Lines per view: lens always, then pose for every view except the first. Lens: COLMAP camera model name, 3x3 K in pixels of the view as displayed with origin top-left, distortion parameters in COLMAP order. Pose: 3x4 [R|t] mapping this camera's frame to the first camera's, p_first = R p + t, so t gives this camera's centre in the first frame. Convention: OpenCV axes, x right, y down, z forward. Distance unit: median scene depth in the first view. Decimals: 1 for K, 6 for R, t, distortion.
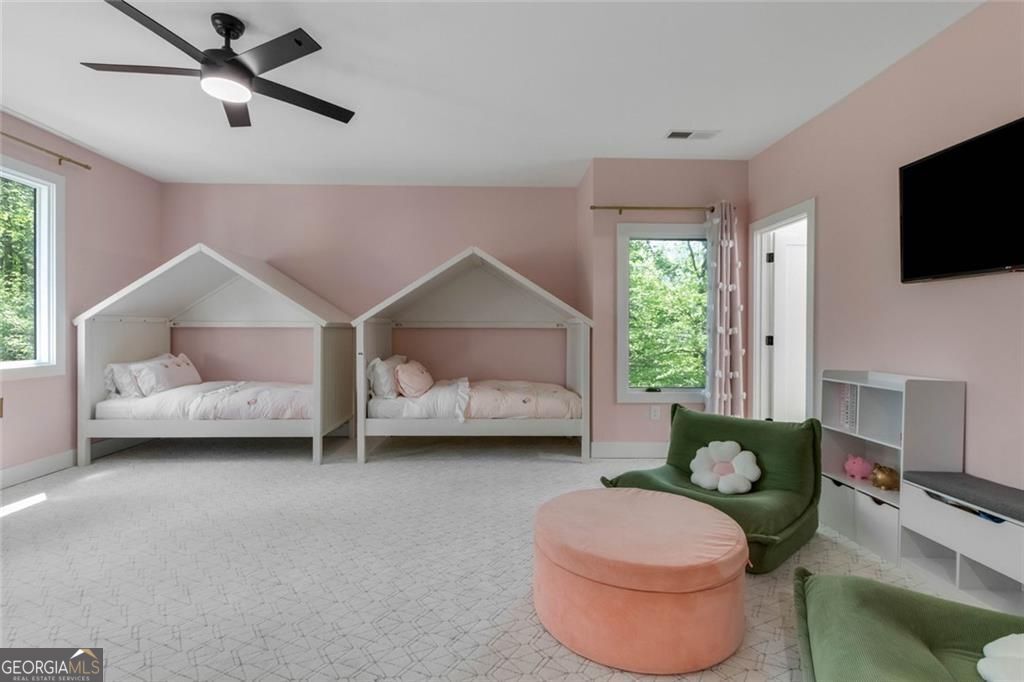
lens RADIAL K [[490.7, 0, 510.3], [0, 490.7, 335.9], [0, 0, 1]] dist [0.002347, -0.000191]
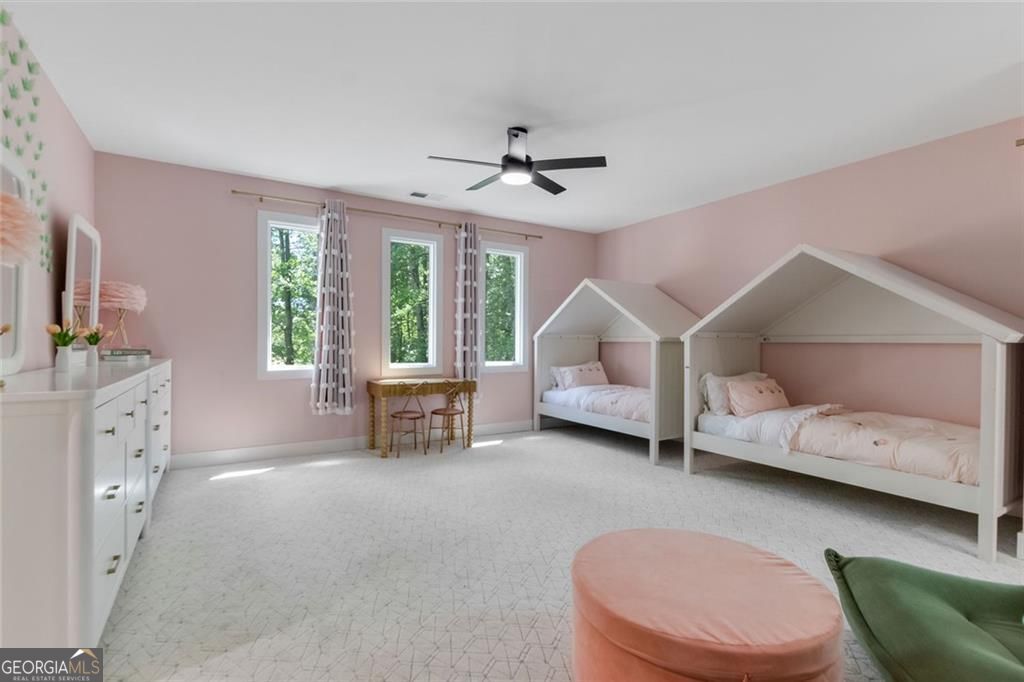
lens RADIAL K [[499.0, 0, 511.6], [0, 499.0, 353.8], [0, 0, 1]] dist [-0.000131, -0.000304]
pose [[0.470731, 0.021387, -0.882018, 0.447977], [-0.016403, 0.999746, 0.015487, -0.002254], [0.882124, 0.007178, 0.470962, 0.178977]]
